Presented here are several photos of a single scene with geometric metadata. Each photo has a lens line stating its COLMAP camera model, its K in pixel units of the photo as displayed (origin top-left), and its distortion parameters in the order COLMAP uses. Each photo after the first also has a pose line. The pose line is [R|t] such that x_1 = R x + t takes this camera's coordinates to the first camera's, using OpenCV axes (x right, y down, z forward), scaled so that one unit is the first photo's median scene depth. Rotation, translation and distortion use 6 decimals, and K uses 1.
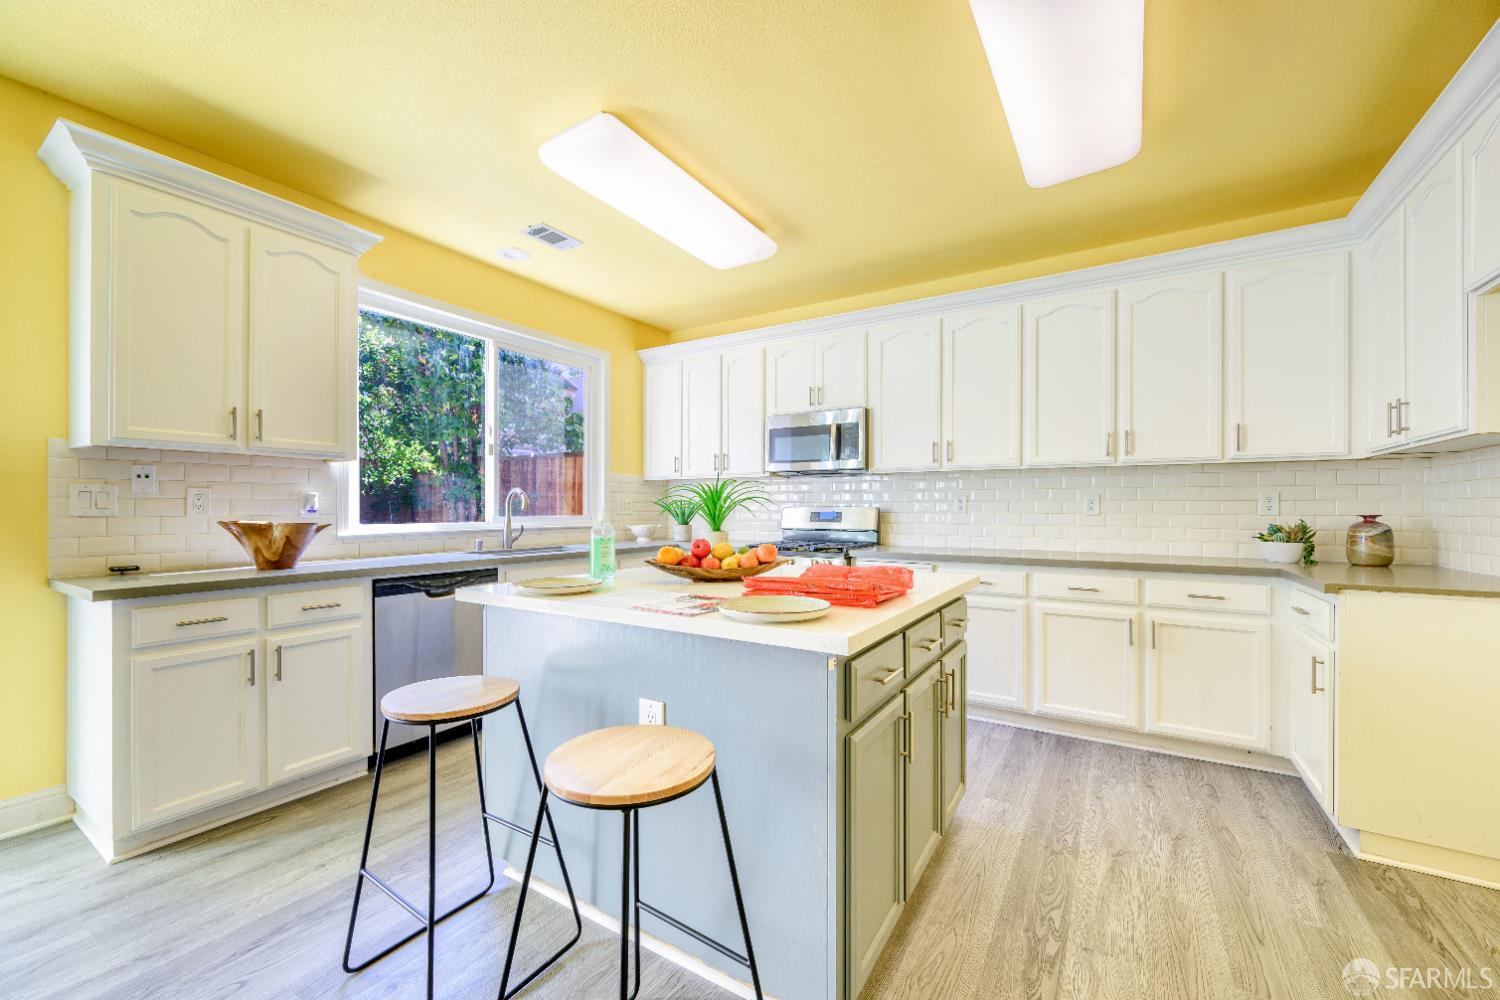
lens RADIAL K [[584.9, 0, 756.4], [0, 584.9, 505.5], [0, 0, 1]] dist [0.000025, 0.000086]
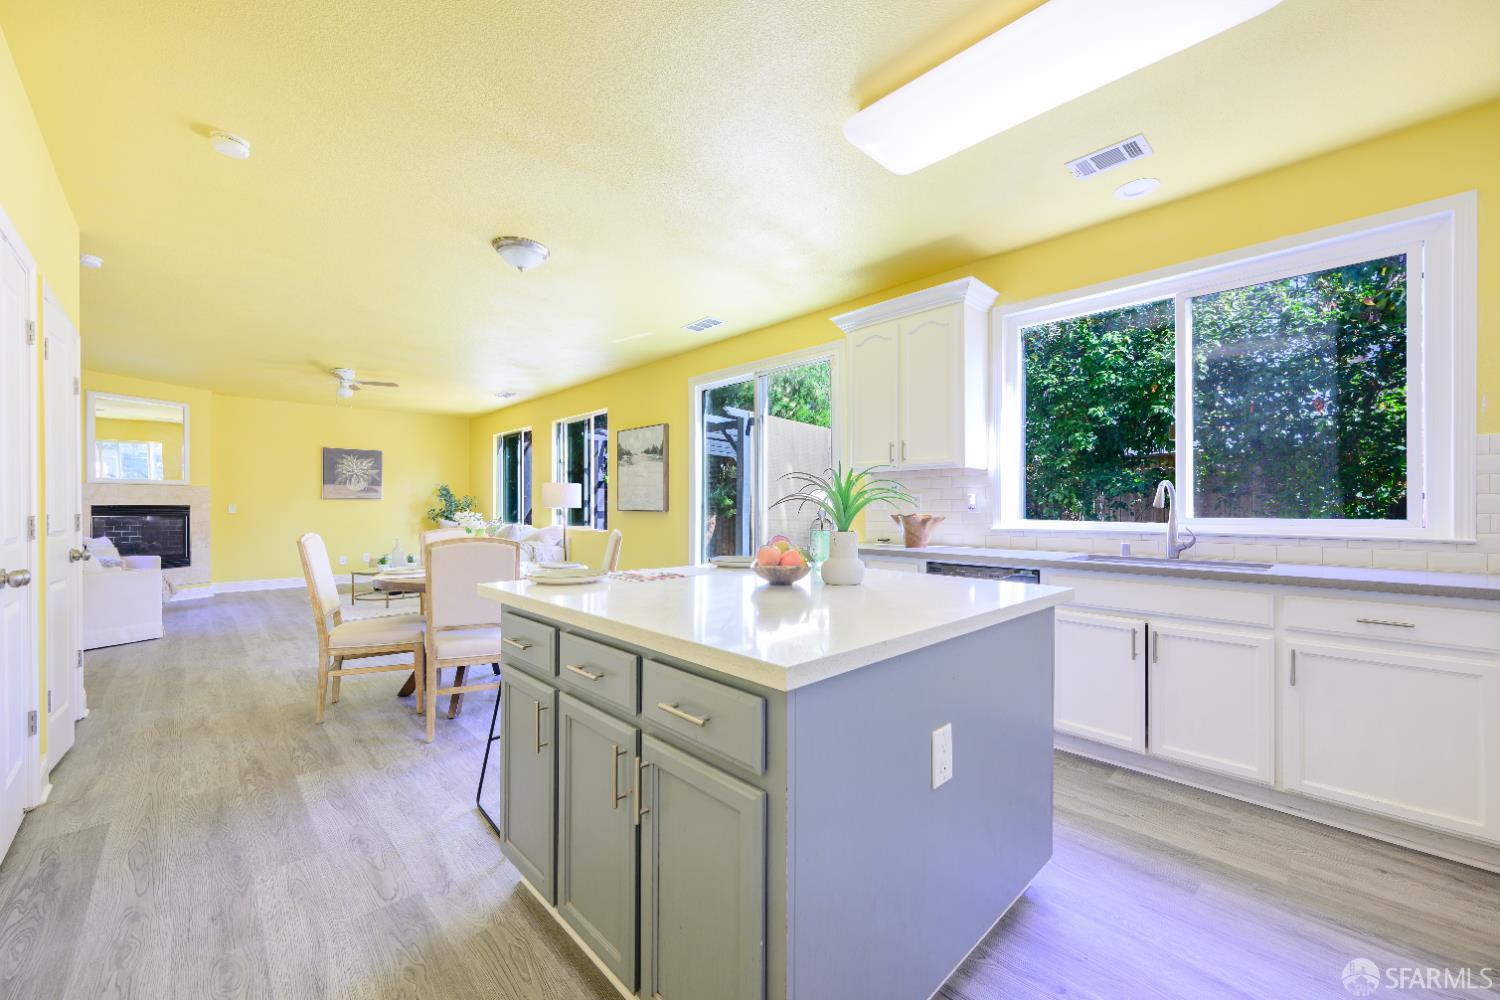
lens RADIAL K [[584.9, 0, 752.6], [0, 584.9, 503.6], [0, 0, 1]] dist [0.000025, 0.000086]
pose [[-0.244988, -0.008164, -0.969492, 0.524217], [0.000771, 0.999963, -0.008615, 0.009377], [0.969526, -0.002858, -0.244973, 0.727926]]
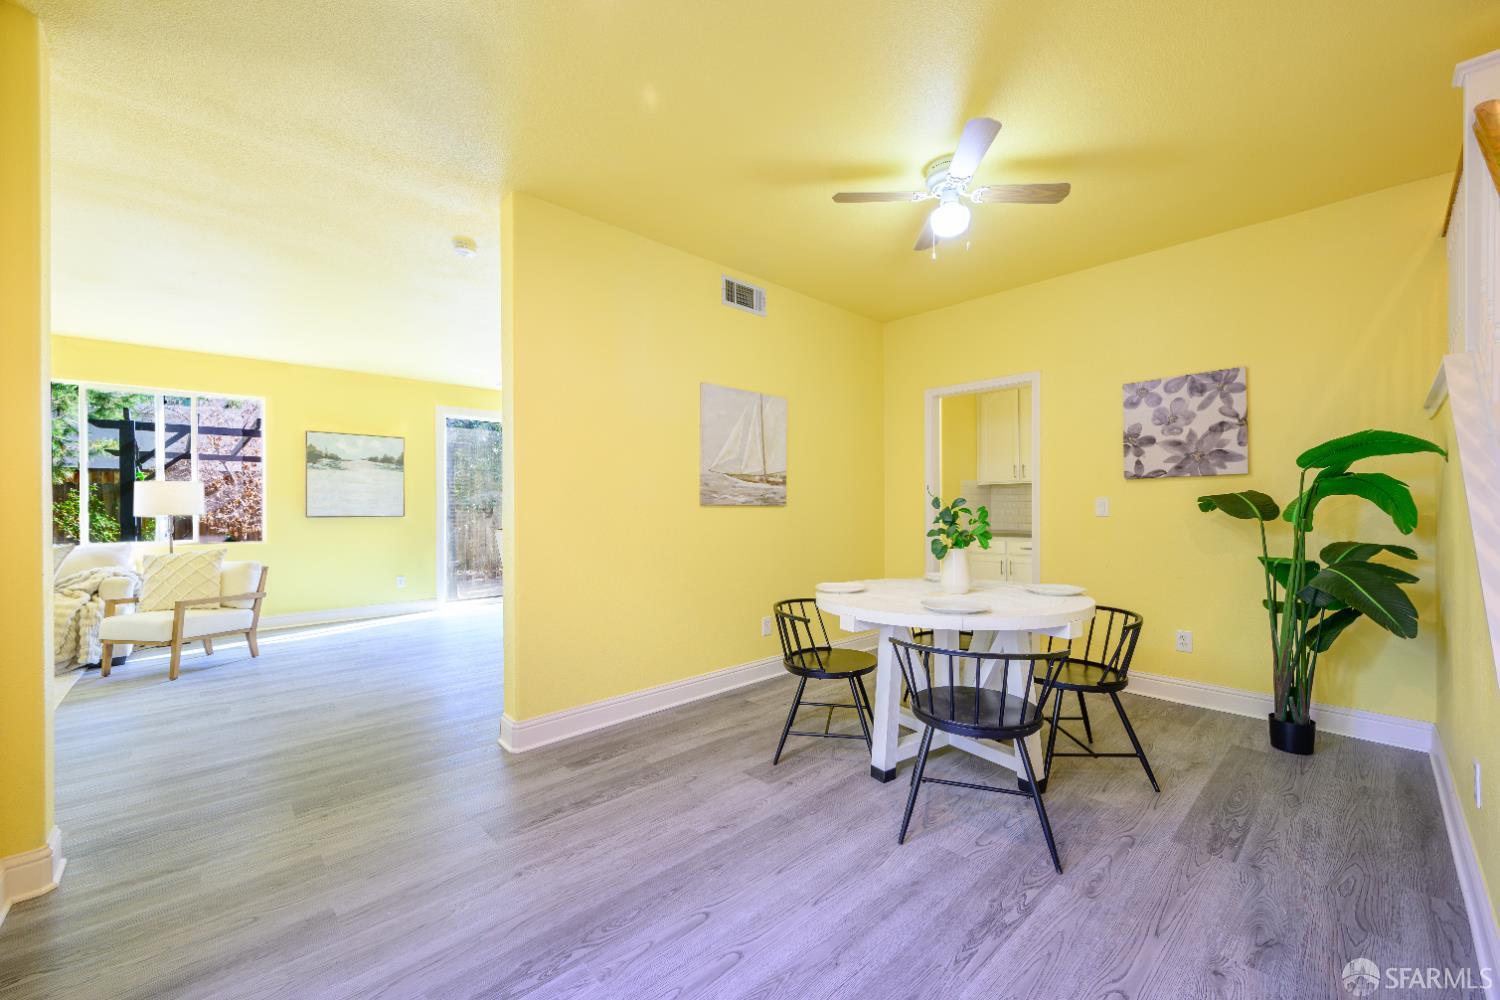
lens RADIAL K [[584.9, 0, 750.5], [0, 584.9, 504.7], [0, 0, 1]] dist [0.000025, 0.000086]
pose [[0.957202, -0.005599, -0.289366, 0.578592], [0.005591, 0.999984, -0.000855, -0.012781], [0.289366, -0.000799, 0.957218, -1.562275]]
